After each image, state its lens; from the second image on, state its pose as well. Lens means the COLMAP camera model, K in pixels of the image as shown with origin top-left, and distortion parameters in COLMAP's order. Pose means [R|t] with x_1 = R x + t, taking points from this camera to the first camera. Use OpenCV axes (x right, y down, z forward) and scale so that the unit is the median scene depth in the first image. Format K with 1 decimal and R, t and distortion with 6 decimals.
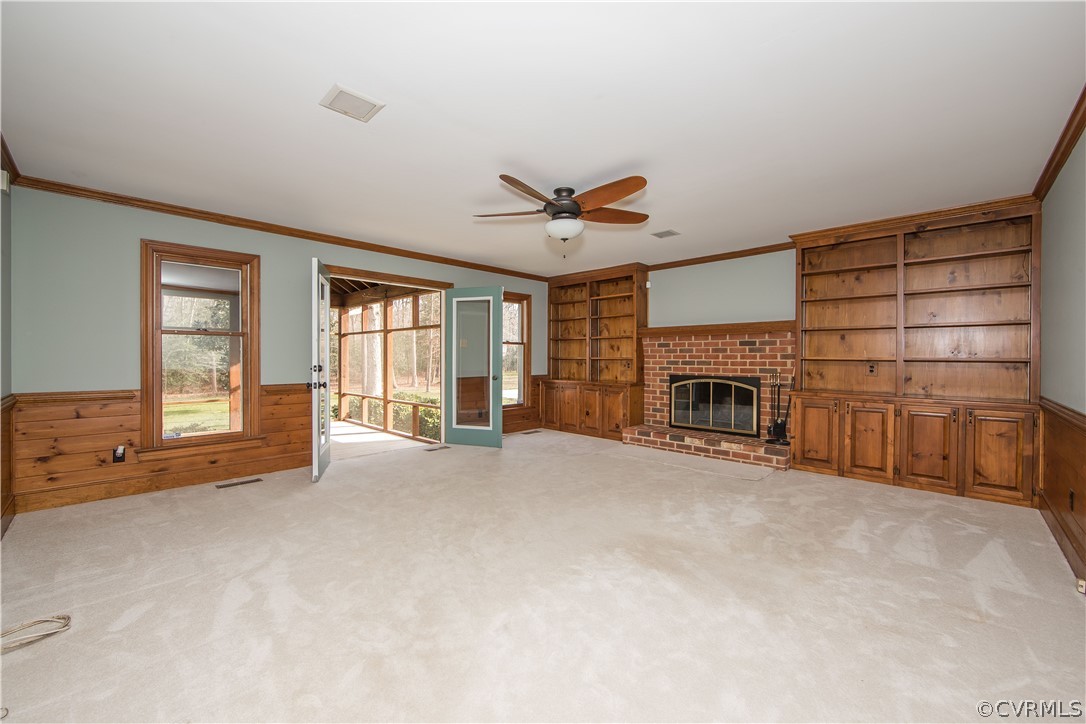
lens RADIAL K [[429.5, 0, 543.3], [0, 429.5, 361.2], [0, 0, 1]] dist [-0.007485, 0.001198]
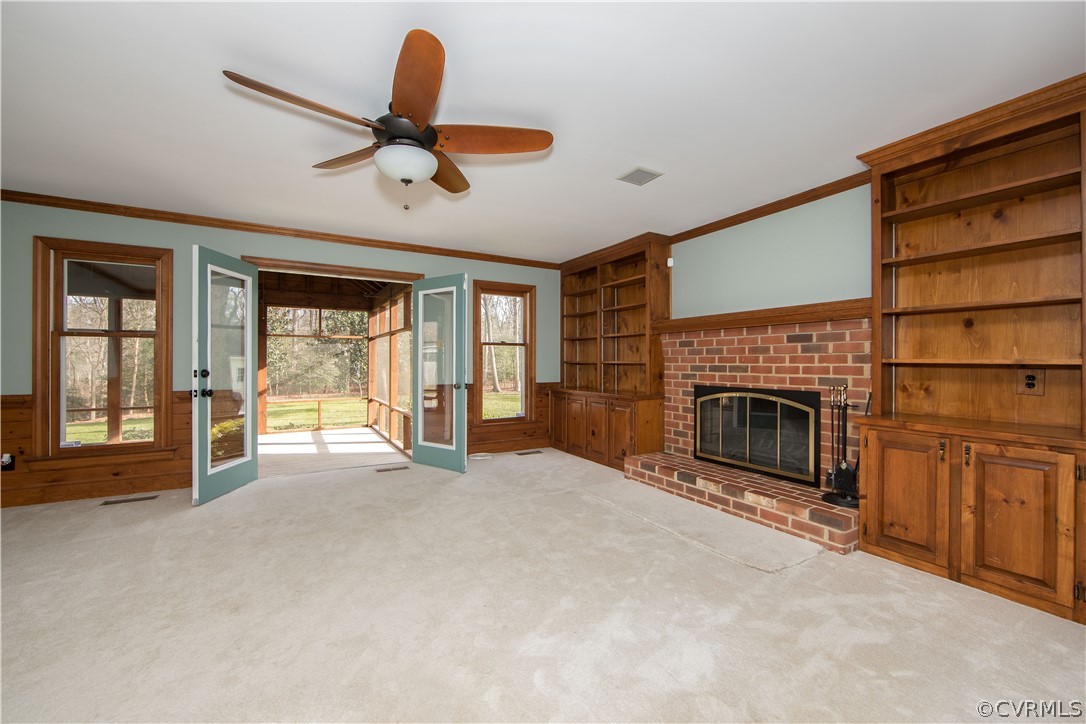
lens RADIAL K [[429.5, 0, 542.4], [0, 429.5, 361.2], [0, 0, 1]] dist [-0.007485, 0.001198]
pose [[0.962206, -0.001055, -0.272319, 0.318077], [-0.002076, 0.999935, -0.011208, 0.000354], [0.272314, 0.011350, 0.962142, 0.314934]]
